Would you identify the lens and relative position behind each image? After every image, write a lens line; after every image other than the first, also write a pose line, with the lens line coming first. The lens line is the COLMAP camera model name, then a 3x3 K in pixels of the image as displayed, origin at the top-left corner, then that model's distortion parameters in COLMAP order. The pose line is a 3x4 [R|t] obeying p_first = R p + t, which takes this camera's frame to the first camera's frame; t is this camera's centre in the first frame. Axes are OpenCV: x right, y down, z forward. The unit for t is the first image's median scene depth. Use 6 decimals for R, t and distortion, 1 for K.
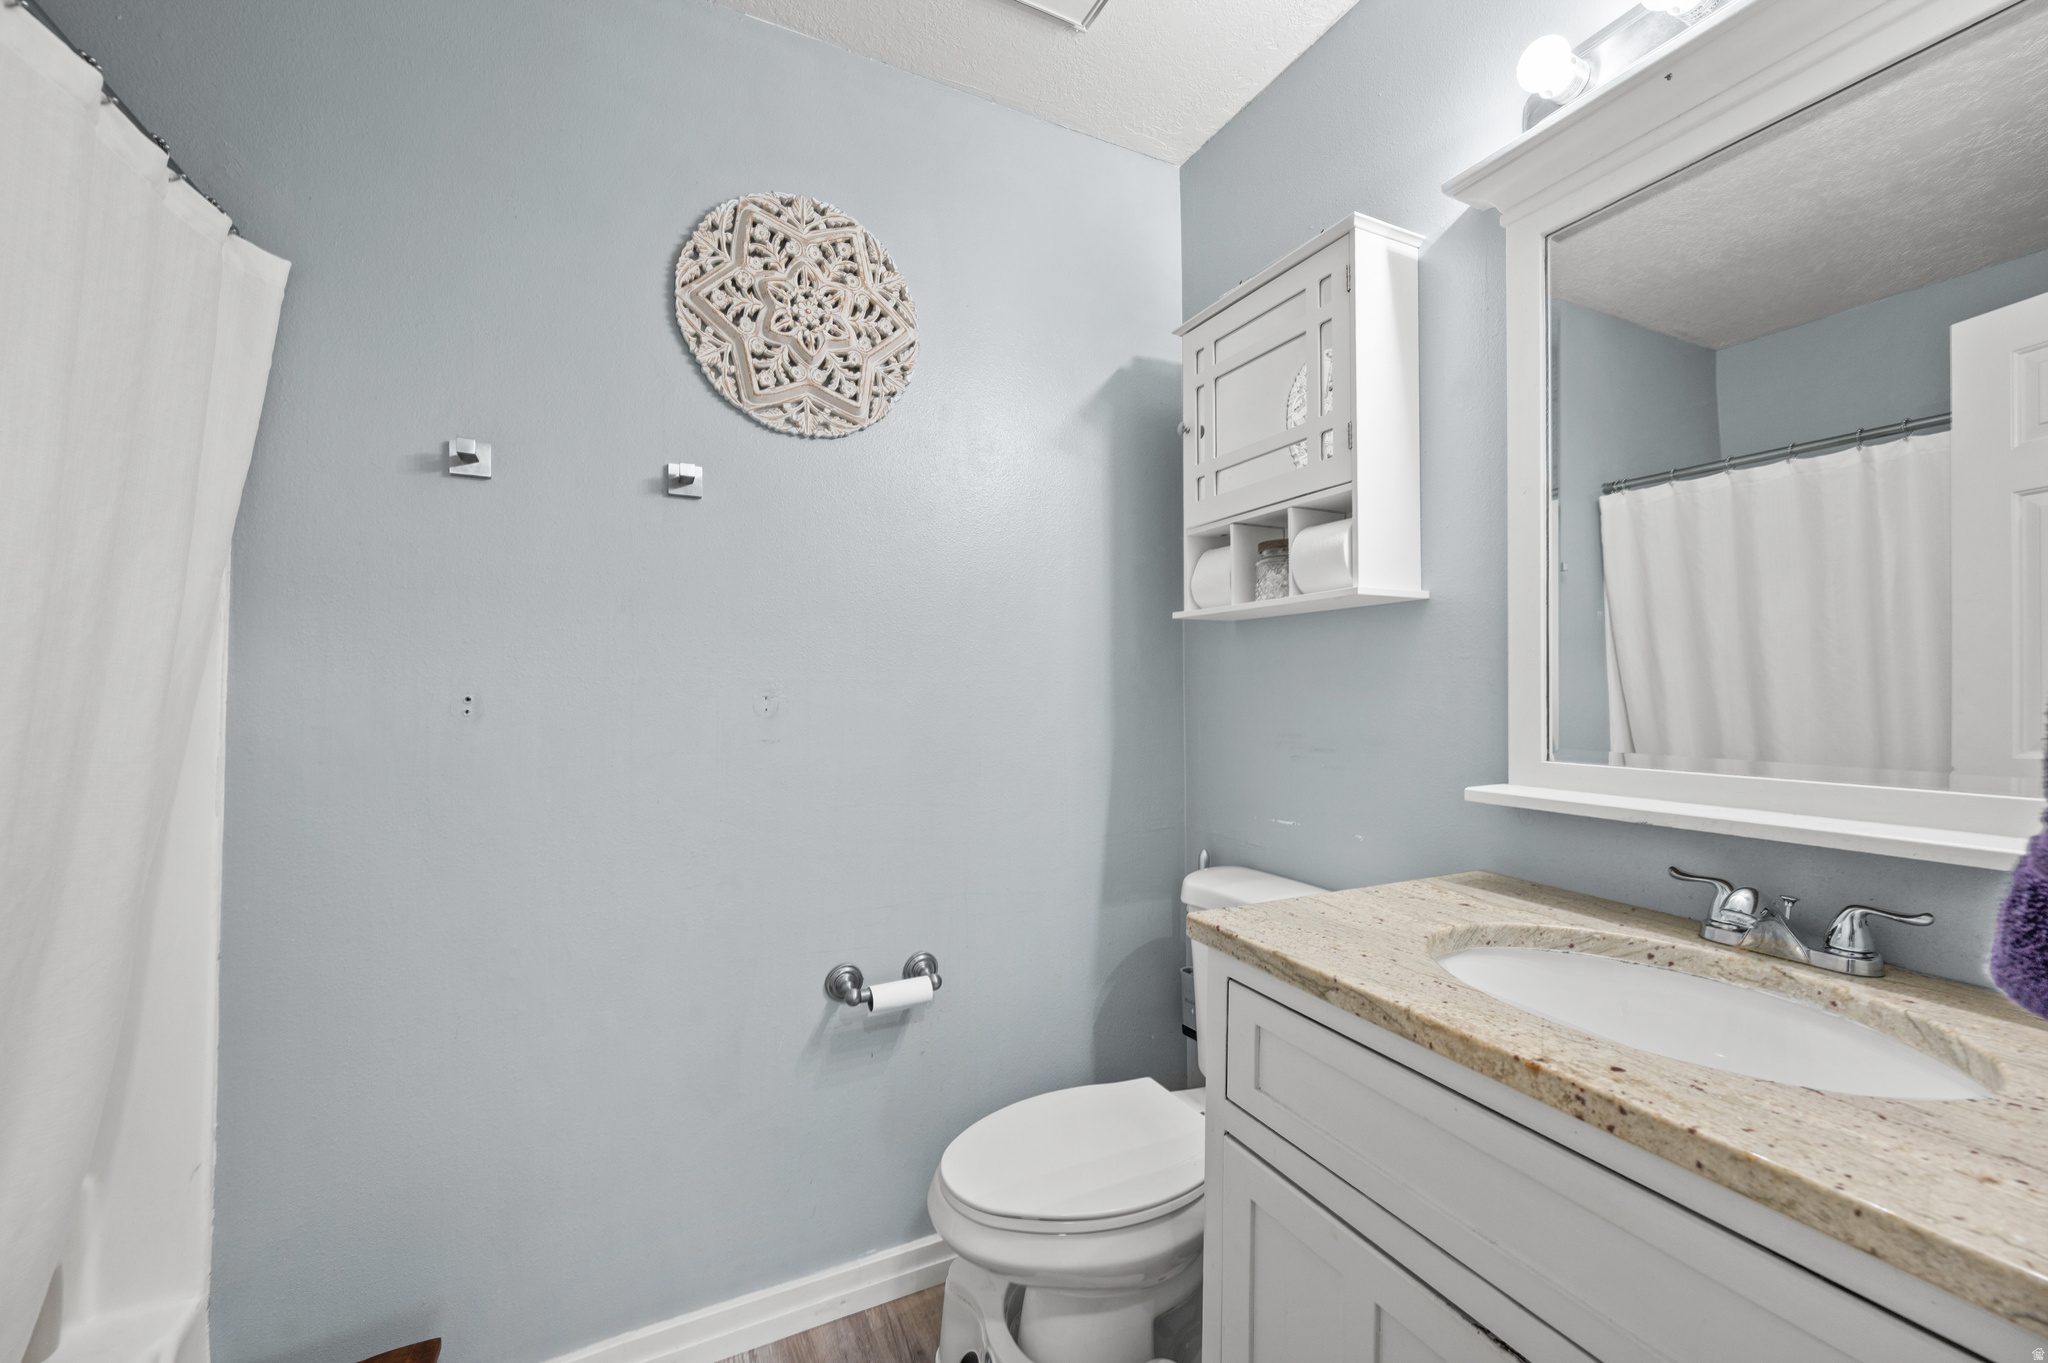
lens RADIAL K [[824.9, 0, 1032.6], [0, 824.9, 682.4], [0, 0, 1]] dist [0.001953, -0.000940]
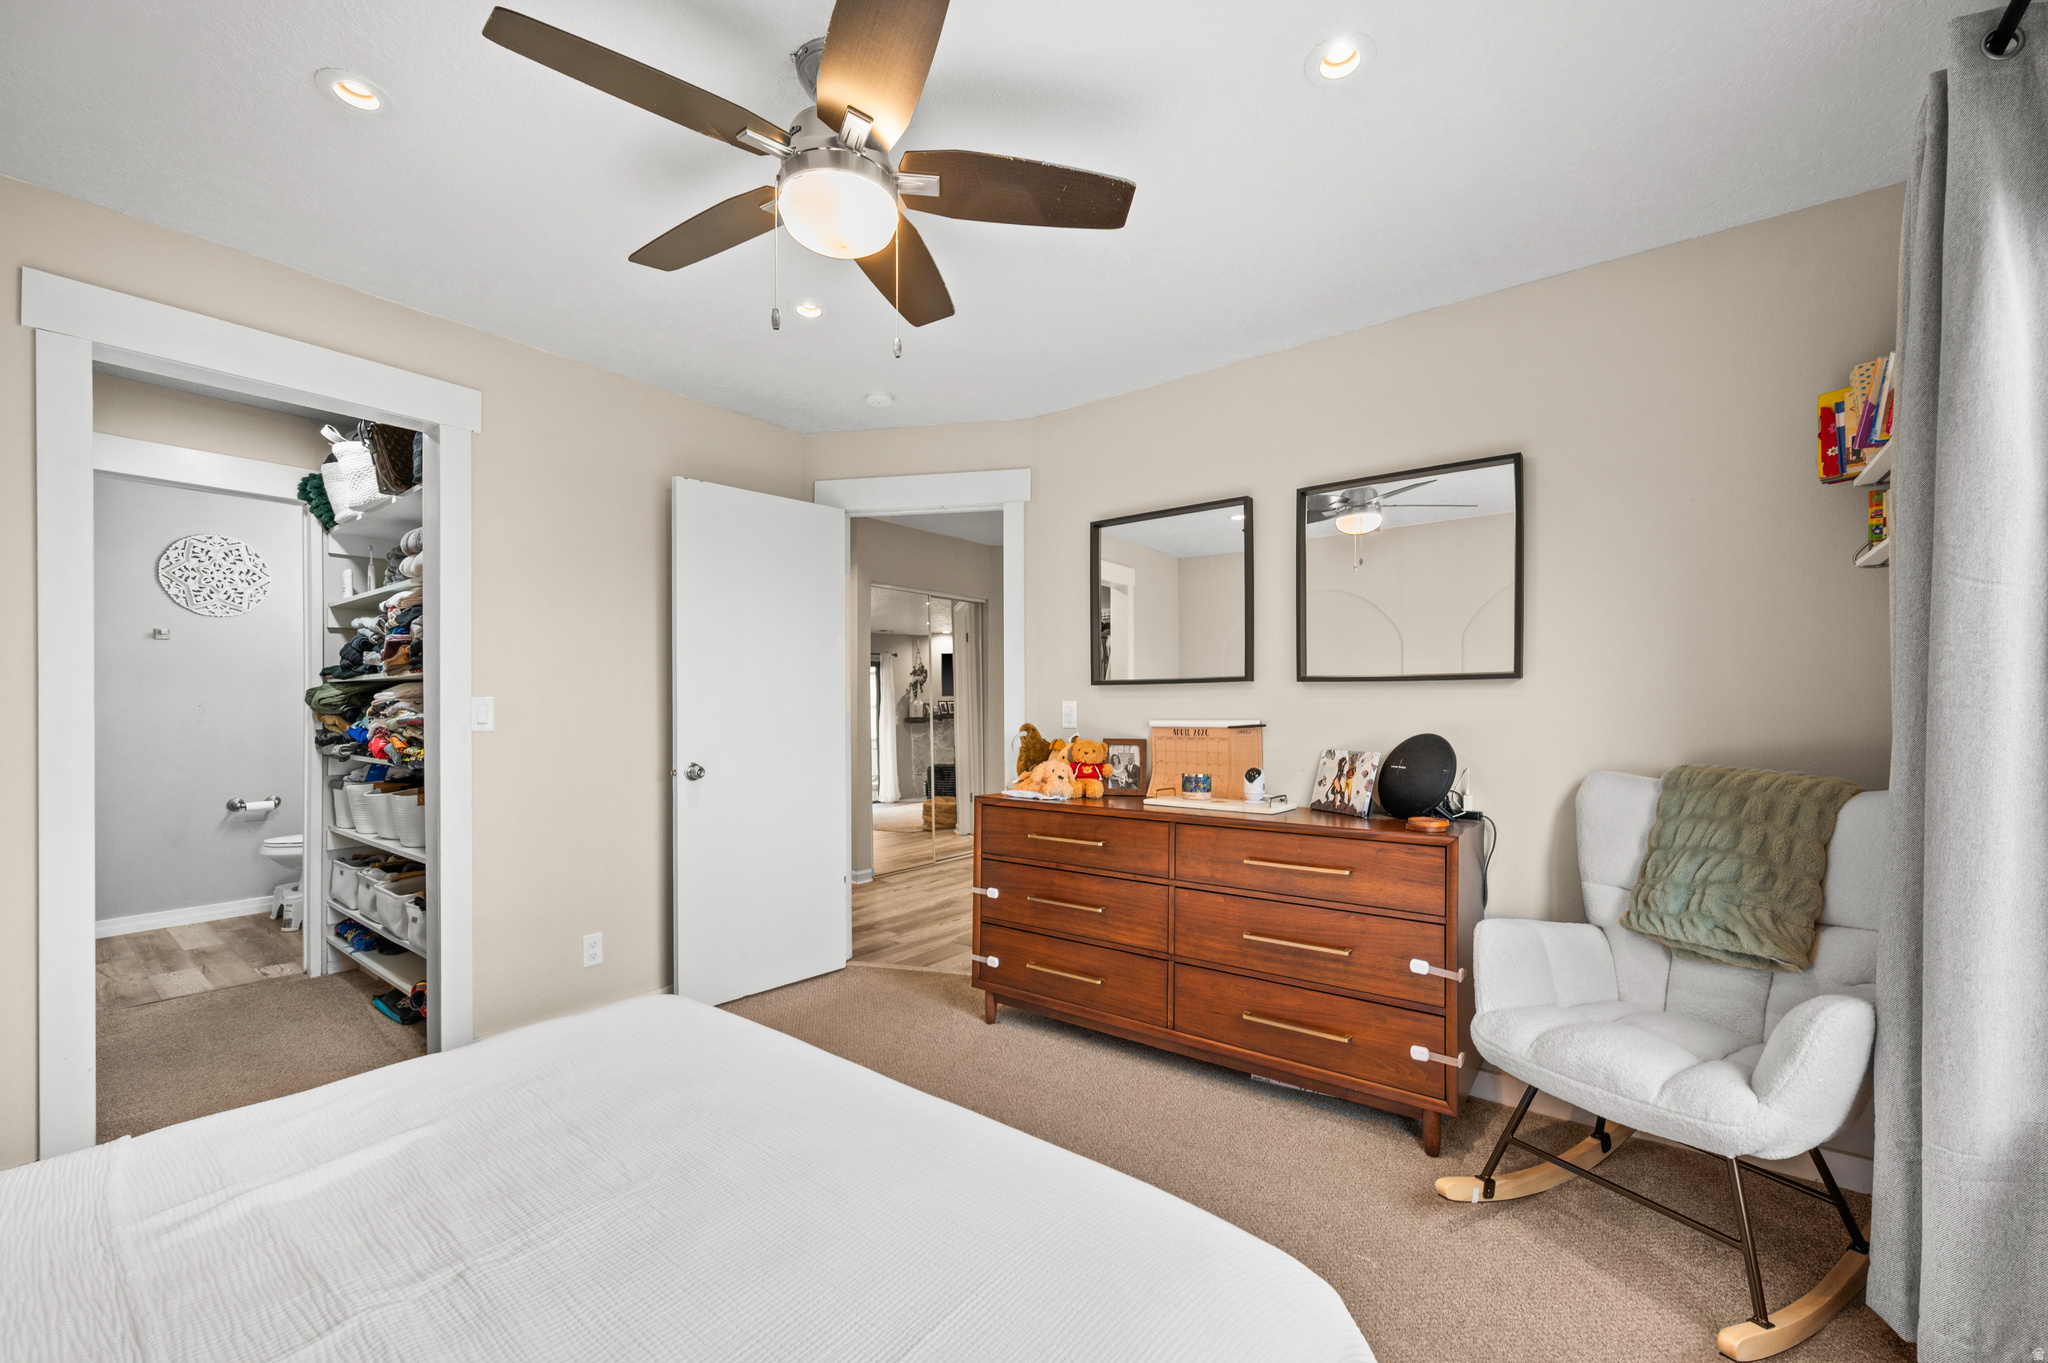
lens RADIAL K [[824.9, 0, 1017.2], [0, 824.9, 692.4], [0, 0, 1]] dist [0.001953, -0.000940]
pose [[0.912532, 0.000593, 0.409006, 1.116441], [-0.001120, 0.999999, 0.001049, -0.037803], [-0.409005, -0.001416, 0.912531, -2.836710]]
